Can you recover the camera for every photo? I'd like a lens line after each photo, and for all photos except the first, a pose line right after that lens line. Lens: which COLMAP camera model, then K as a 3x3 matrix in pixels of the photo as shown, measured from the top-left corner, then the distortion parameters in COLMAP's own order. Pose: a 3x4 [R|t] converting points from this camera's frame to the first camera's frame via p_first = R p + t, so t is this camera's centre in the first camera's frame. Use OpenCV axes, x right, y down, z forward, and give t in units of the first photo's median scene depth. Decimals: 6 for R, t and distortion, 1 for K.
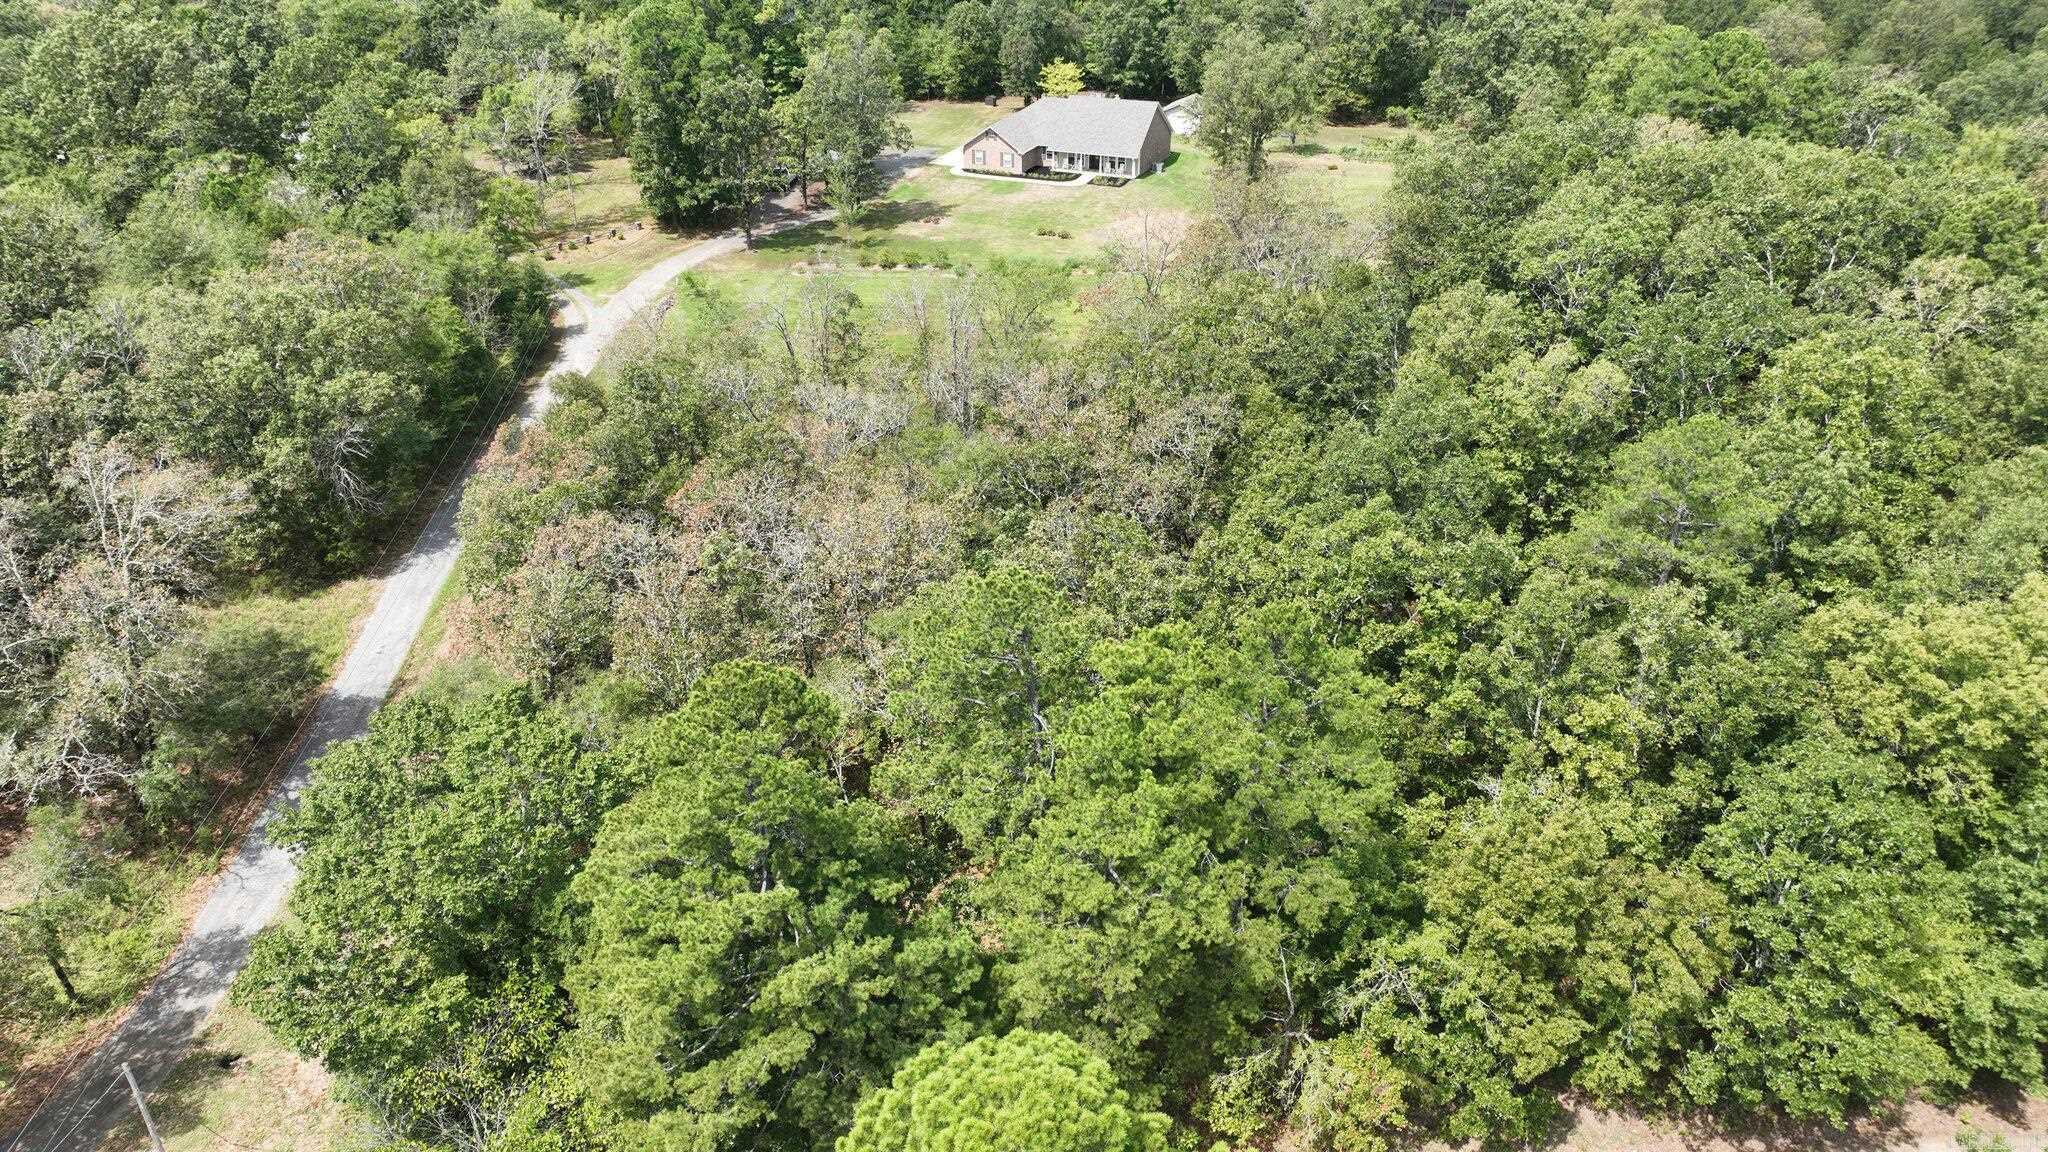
lens RADIAL K [[1425.7, 0, 1022.3], [0, 1425.7, 580.8], [0, 0, 1]] dist [-0.006799, 0.021347]
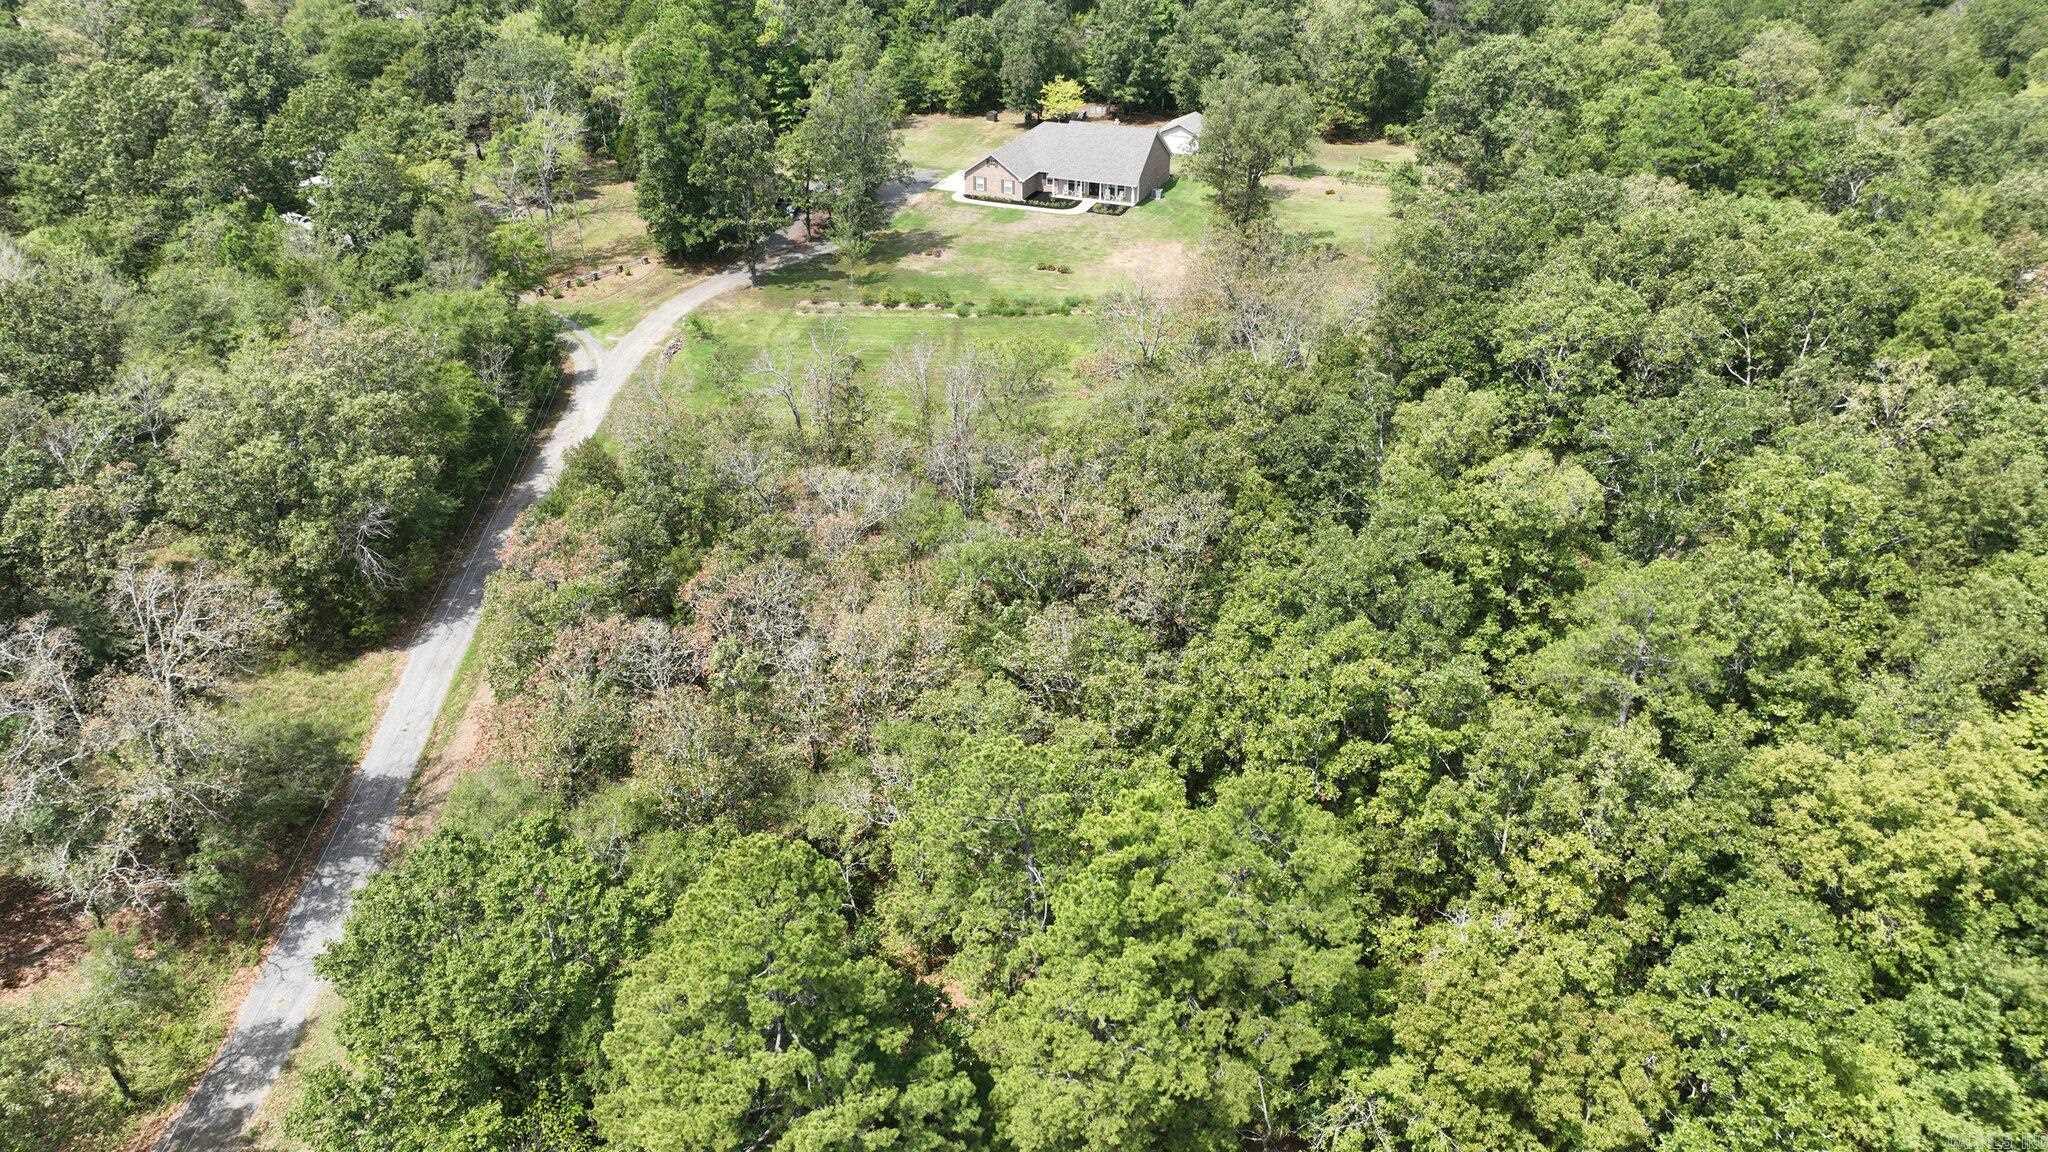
lens RADIAL K [[1425.7, 0, 1022.2], [0, 1425.7, 579.8], [0, 0, 1]] dist [-0.006799, 0.021347]
pose [[0.999998, 0.000549, -0.001914, 0.003099], [-0.000498, 0.999650, 0.026446, -0.086161], [0.001928, -0.026445, 0.999648, -0.038376]]
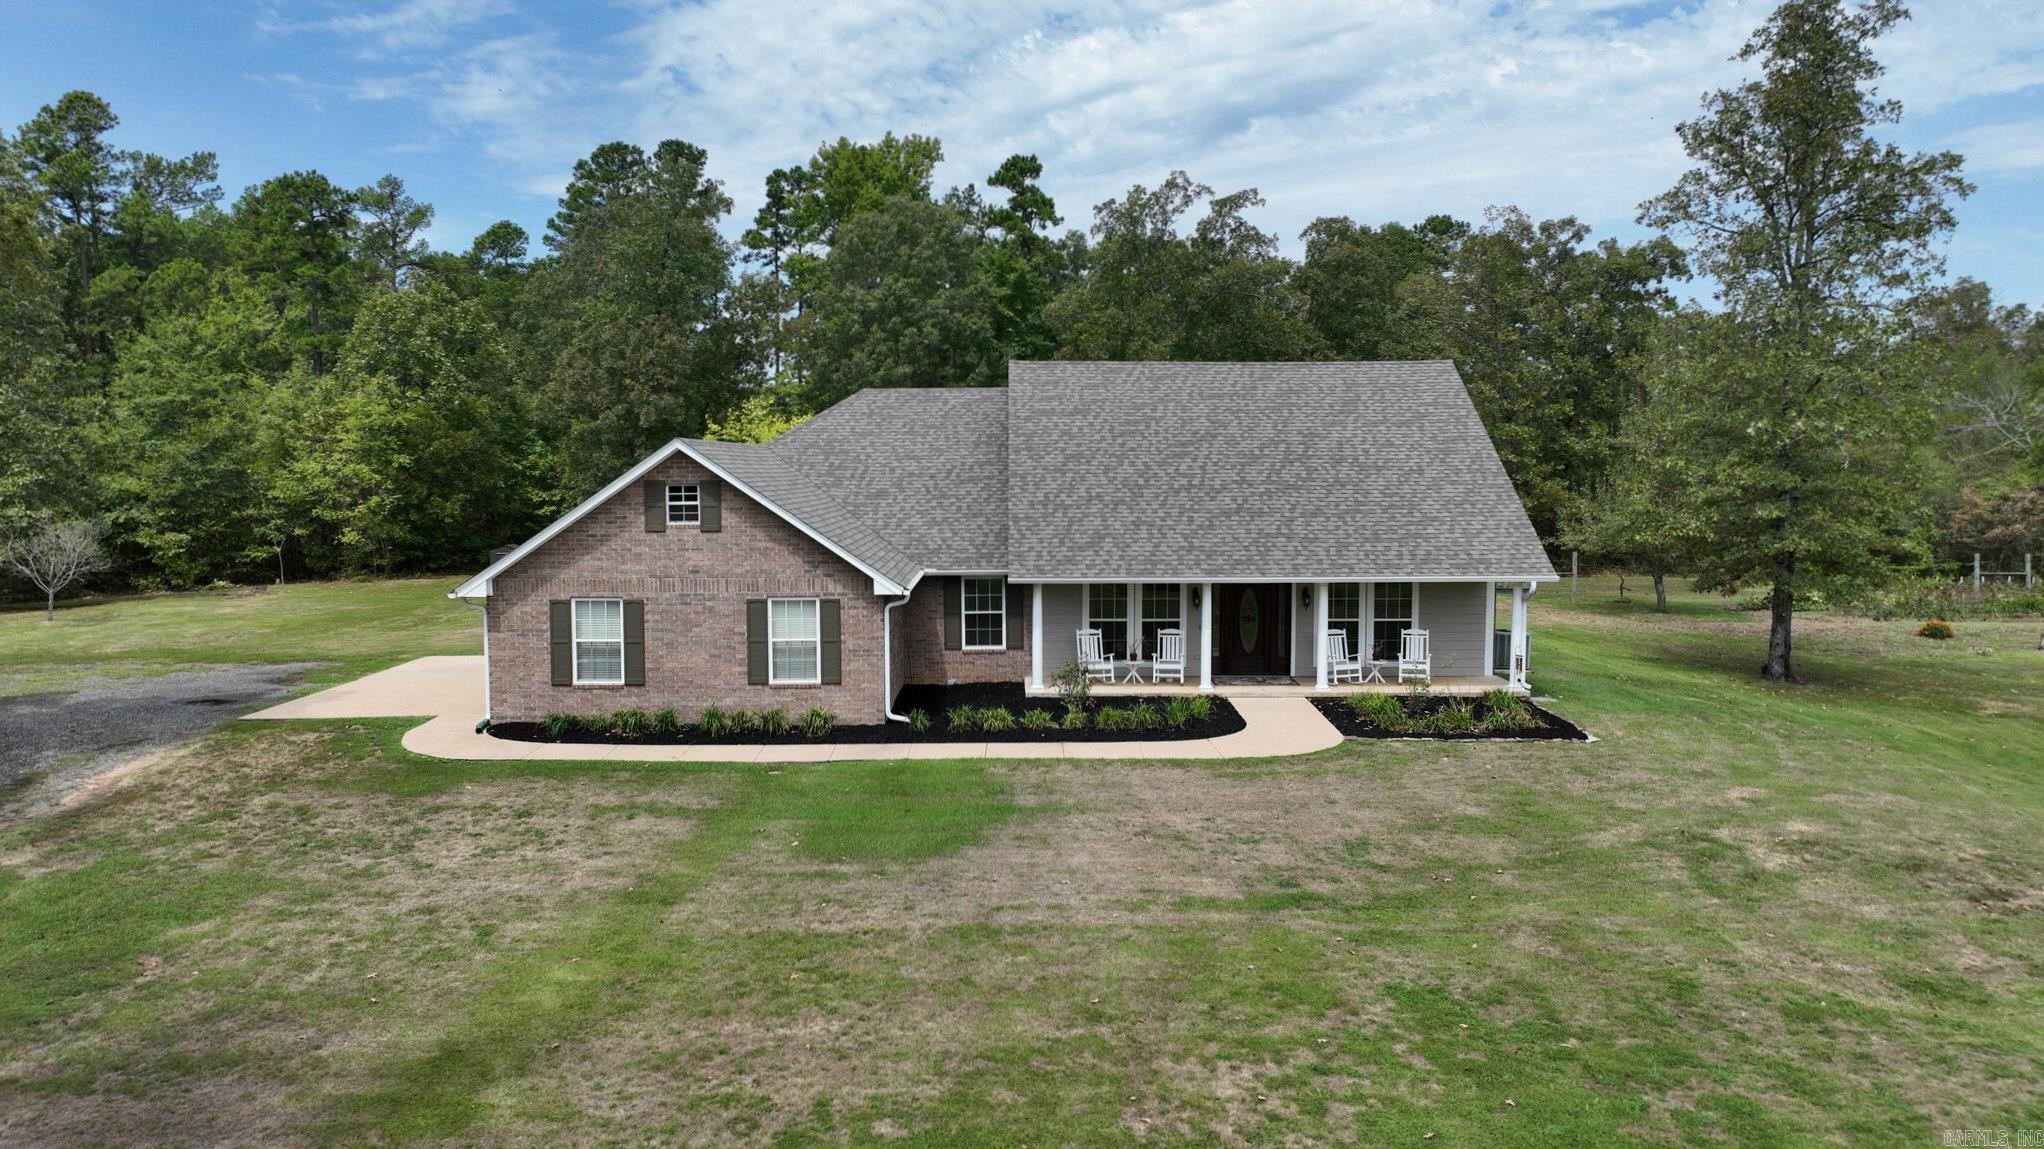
lens RADIAL K [[1423.0, 0, 1019.6], [0, 1423.0, 582.0], [0, 0, 1]] dist [-0.006799, 0.021347]
pose [[0.920204, -0.032196, 0.390113, -0.098043], [0.193123, 0.904216, -0.380917, -0.473006], [-0.340482, 0.425861, 0.838280, 1.712770]]
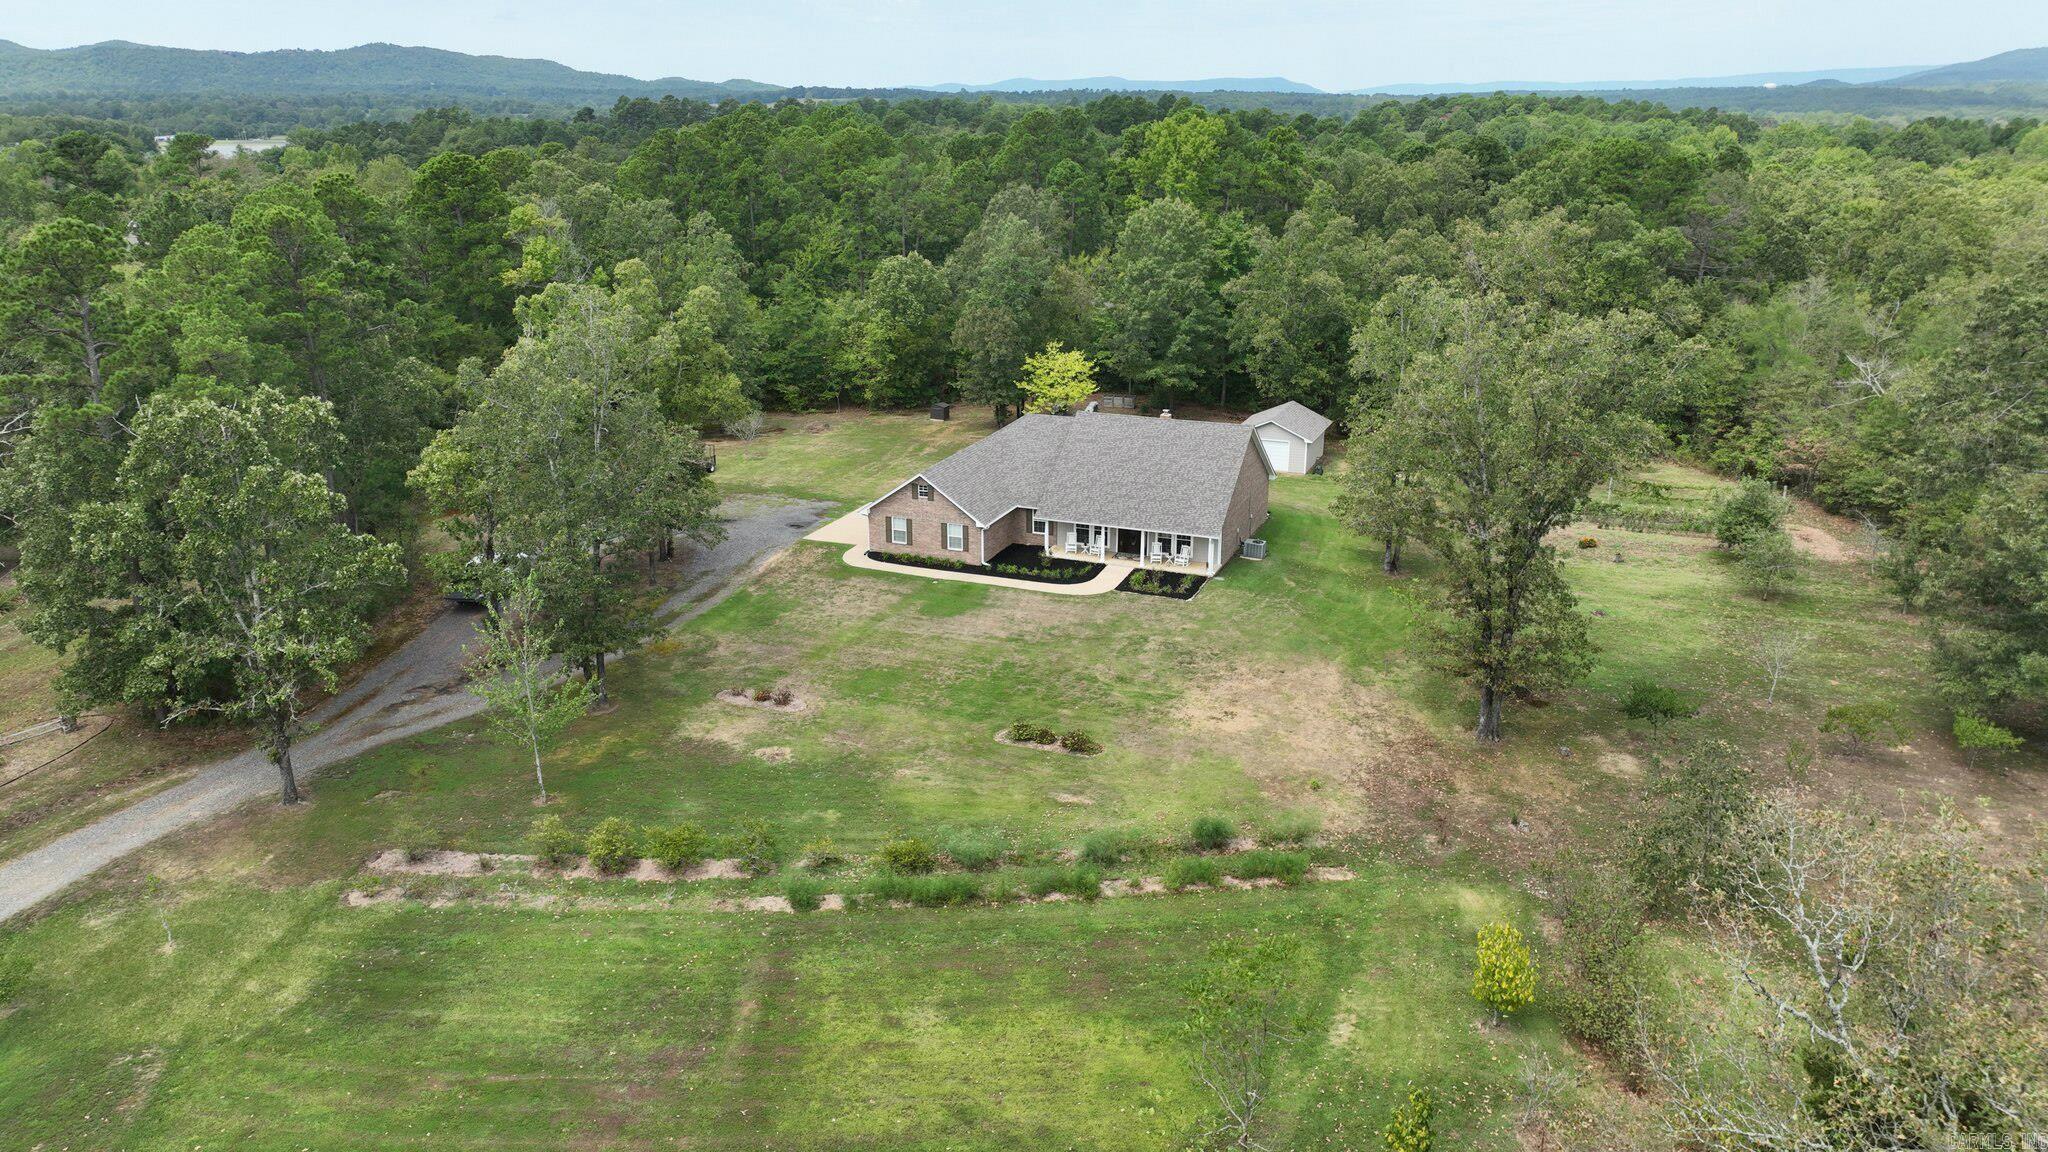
lens RADIAL K [[1425.7, 0, 1035.0], [0, 1425.7, 573.2], [0, 0, 1]] dist [-0.006799, 0.021347]
pose [[0.999875, -0.004295, 0.015193, 0.019692], [0.007115, 0.981602, -0.190808, -0.375337], [-0.014094, 0.190892, 0.981510, 1.024525]]
